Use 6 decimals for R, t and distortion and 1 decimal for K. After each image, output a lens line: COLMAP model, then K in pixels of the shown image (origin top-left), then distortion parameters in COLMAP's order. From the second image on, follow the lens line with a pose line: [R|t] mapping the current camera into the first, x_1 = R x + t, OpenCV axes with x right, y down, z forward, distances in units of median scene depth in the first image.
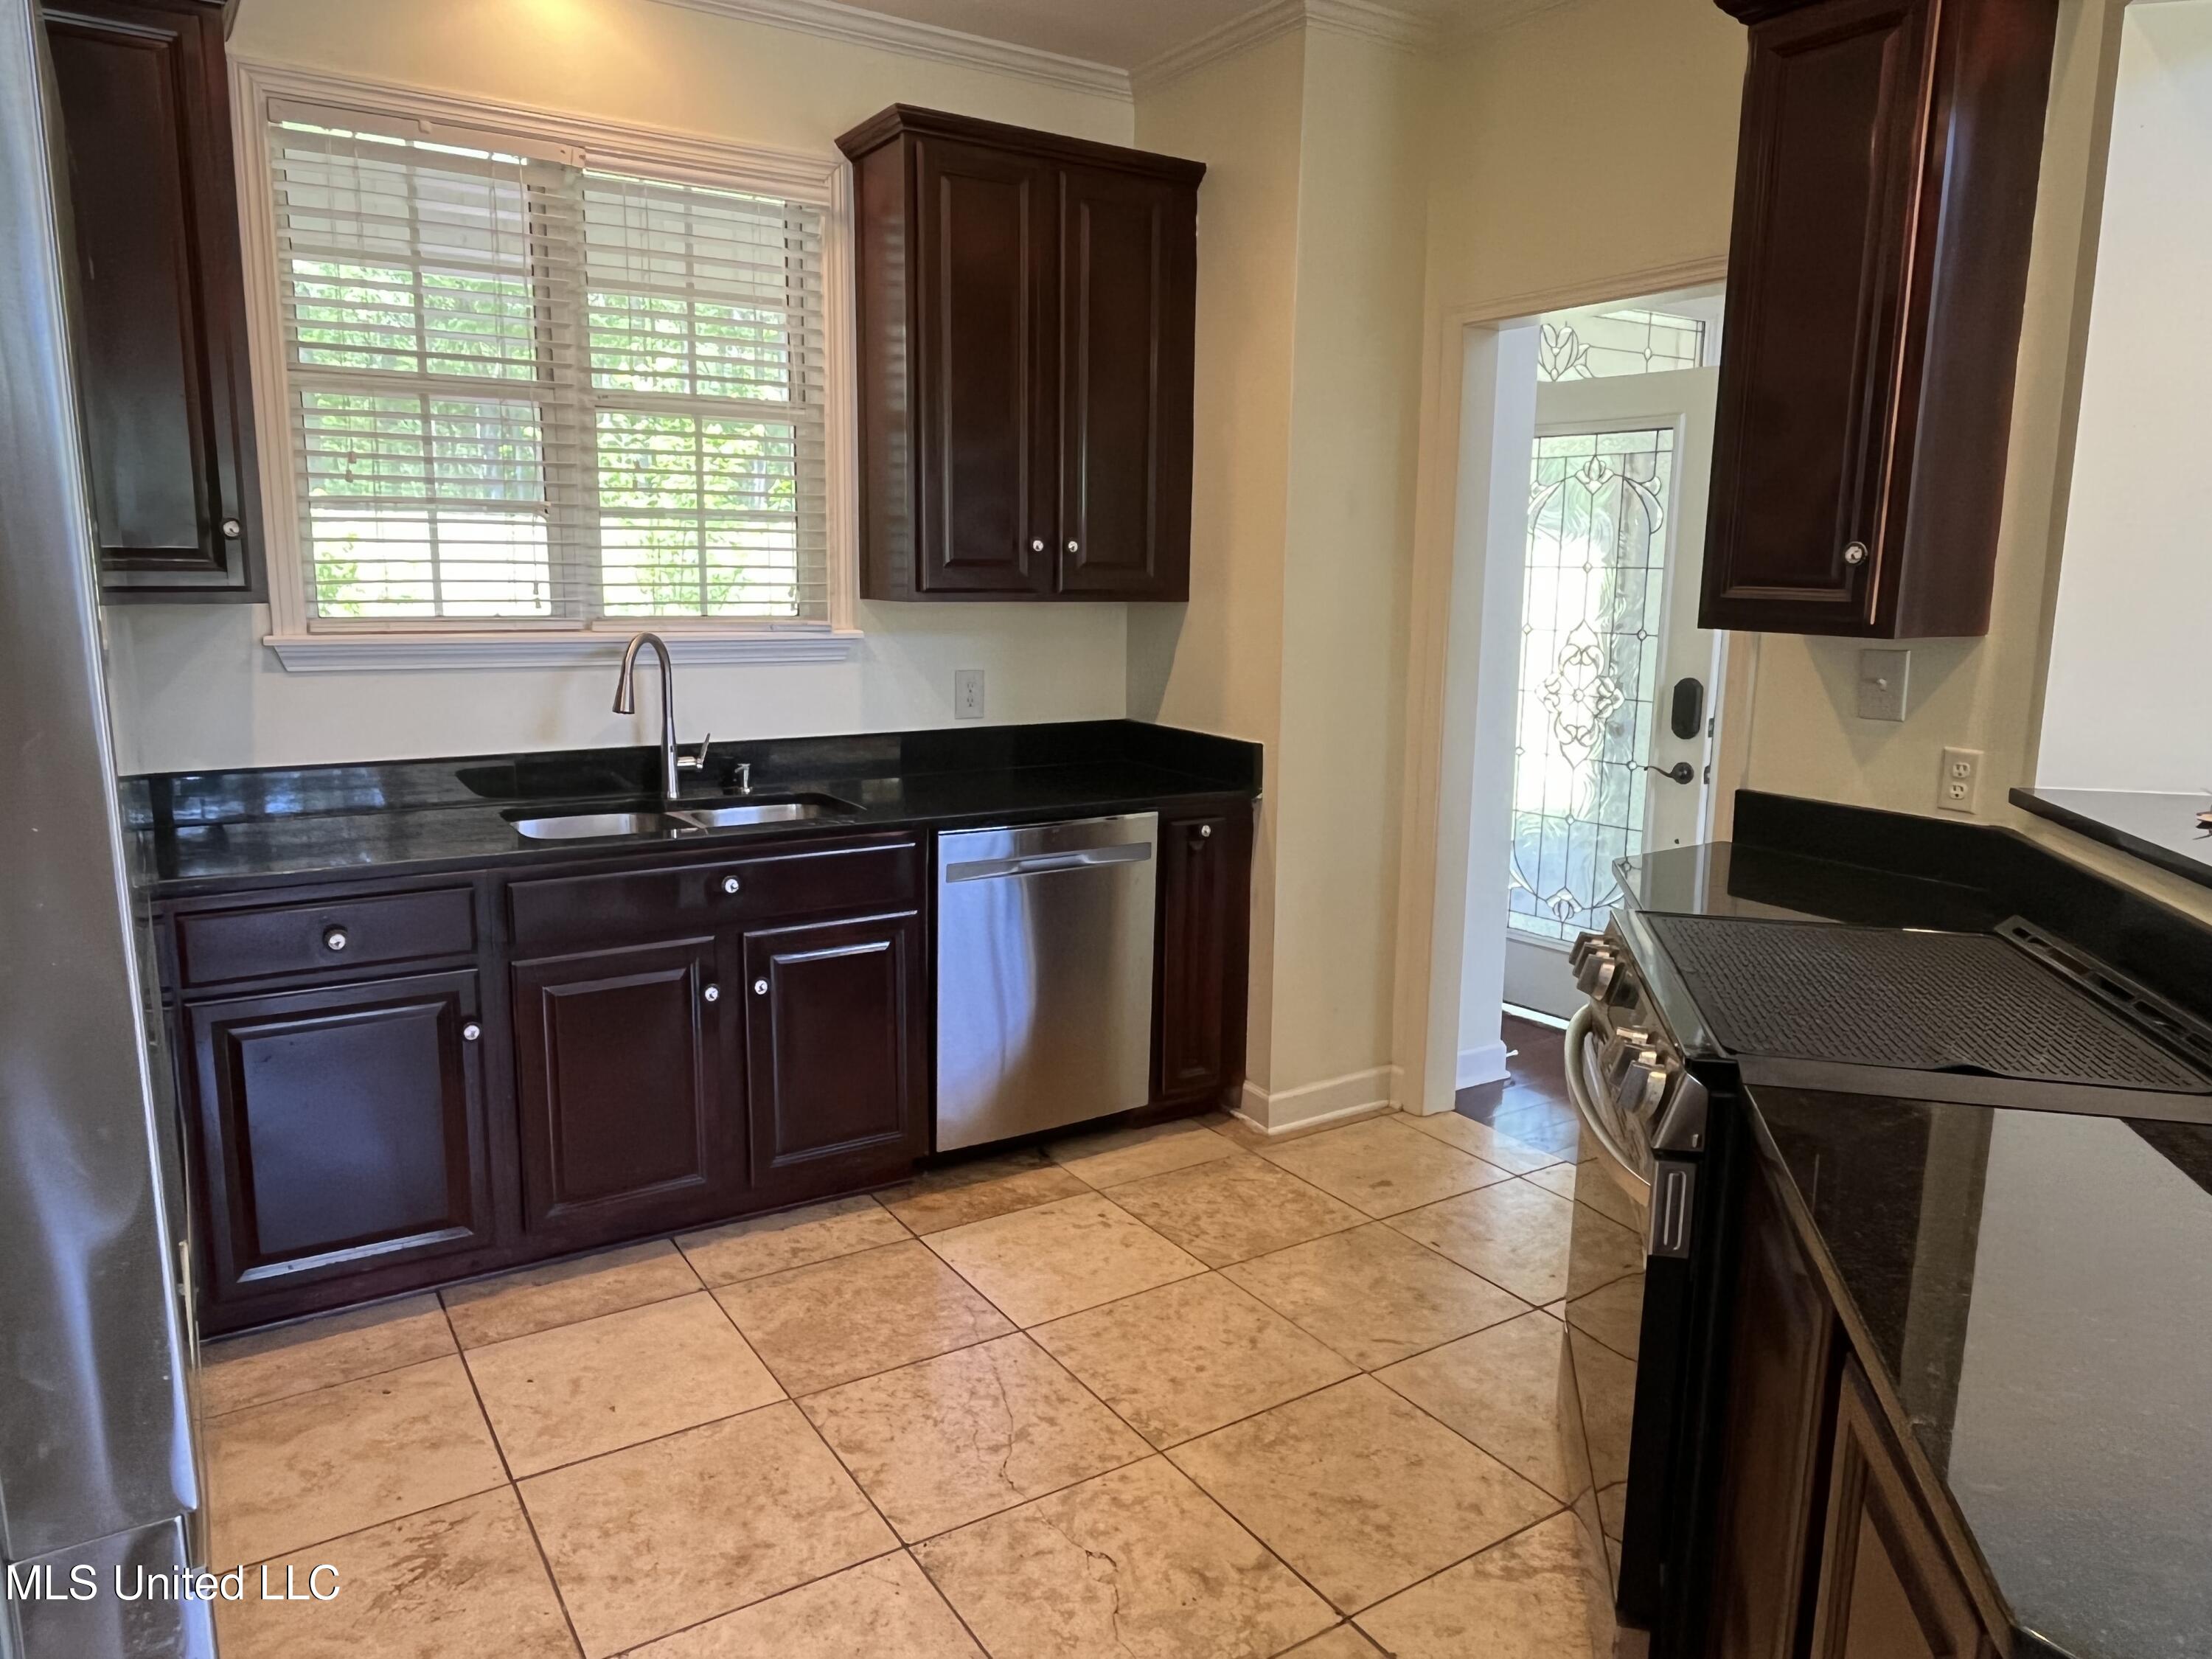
lens RADIAL K [[1467.3, 0, 1108.2], [0, 1467.3, 827.2], [0, 0, 1]] dist [0.001101, -0.000329]
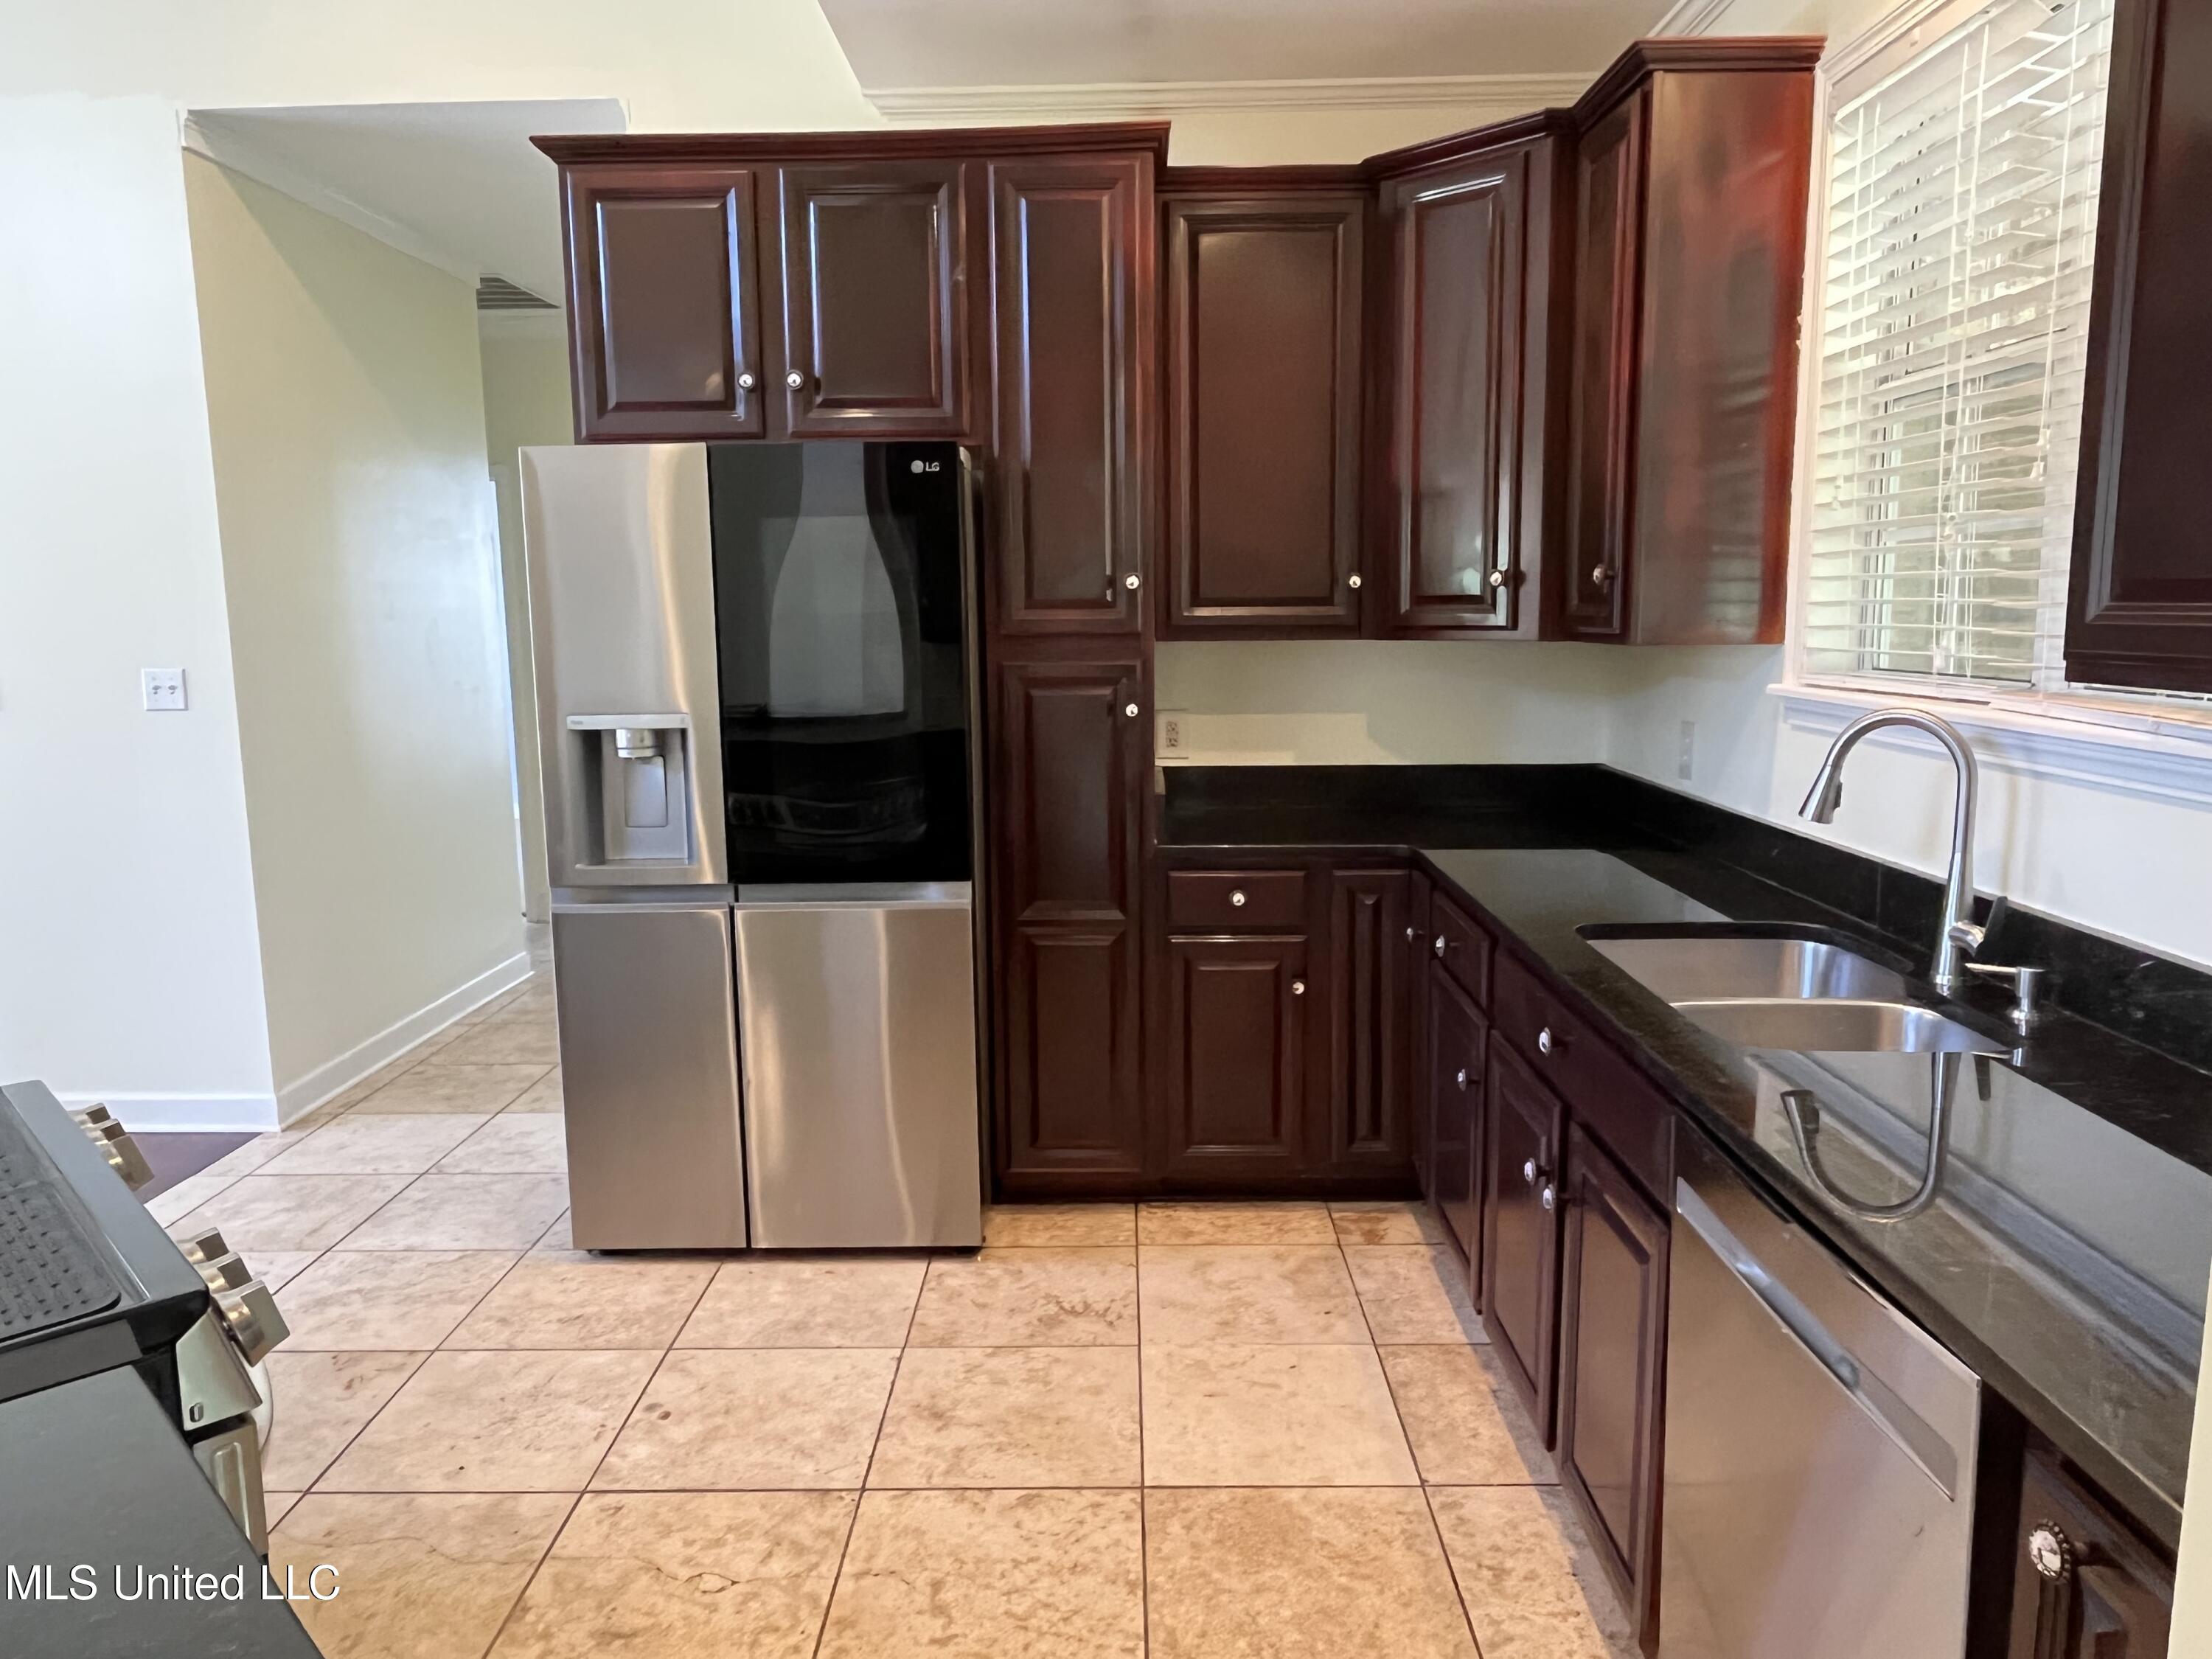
lens RADIAL K [[1467.3, 0, 1107.9], [0, 1467.3, 826.0], [0, 0, 1]] dist [0.001101, -0.000329]
pose [[-0.548816, 0.118300, -0.827530, 0.578581], [-0.146532, 0.960995, 0.234558, -0.259223], [0.823000, 0.249989, -0.510075, 1.494657]]
